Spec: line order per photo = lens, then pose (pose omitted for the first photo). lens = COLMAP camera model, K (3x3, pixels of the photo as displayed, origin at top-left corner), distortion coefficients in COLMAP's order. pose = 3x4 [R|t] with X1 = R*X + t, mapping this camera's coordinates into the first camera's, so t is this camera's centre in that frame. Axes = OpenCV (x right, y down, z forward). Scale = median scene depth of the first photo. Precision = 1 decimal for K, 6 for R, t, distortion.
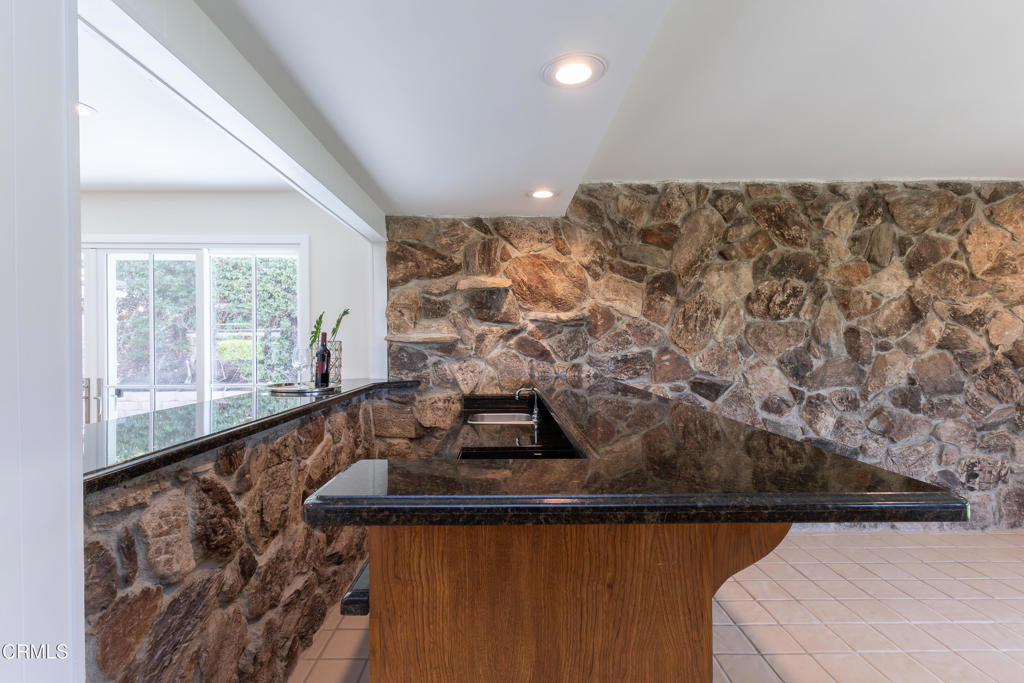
lens RADIAL K [[473.7, 0, 517.0], [0, 473.7, 349.7], [0, 0, 1]] dist [0.003329, 0.001136]
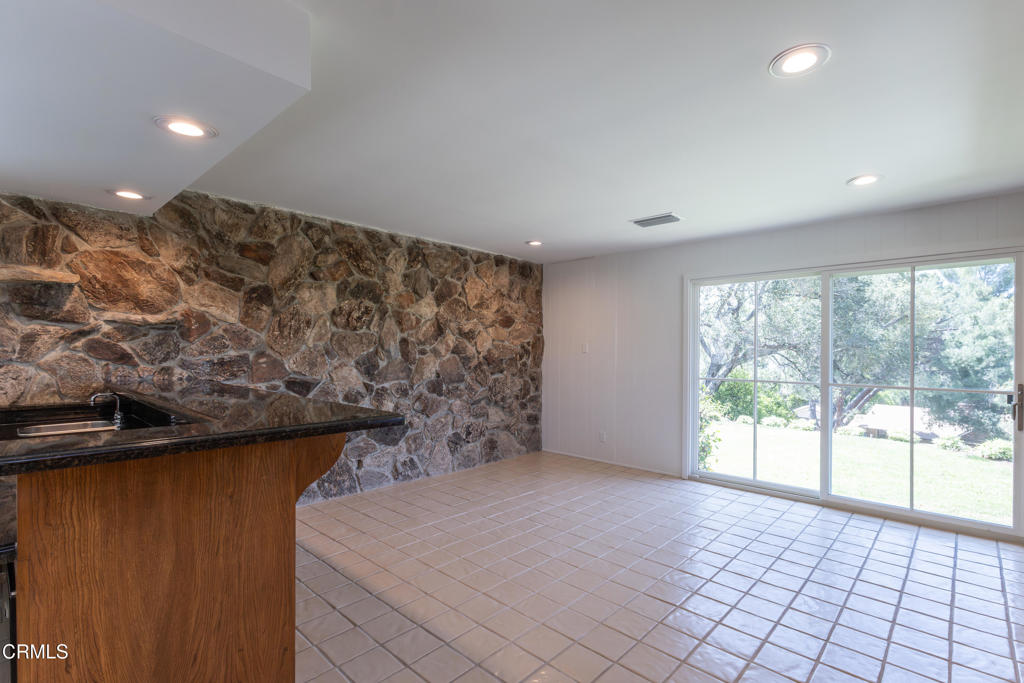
lens RADIAL K [[473.7, 0, 506.6], [0, 473.7, 355.7], [0, 0, 1]] dist [0.003329, 0.001136]
pose [[0.707212, 0.001036, 0.707001, -0.074752], [-0.002328, 0.999997, 0.000863, 0.003054], [-0.706998, -0.002256, 0.707212, -0.213584]]
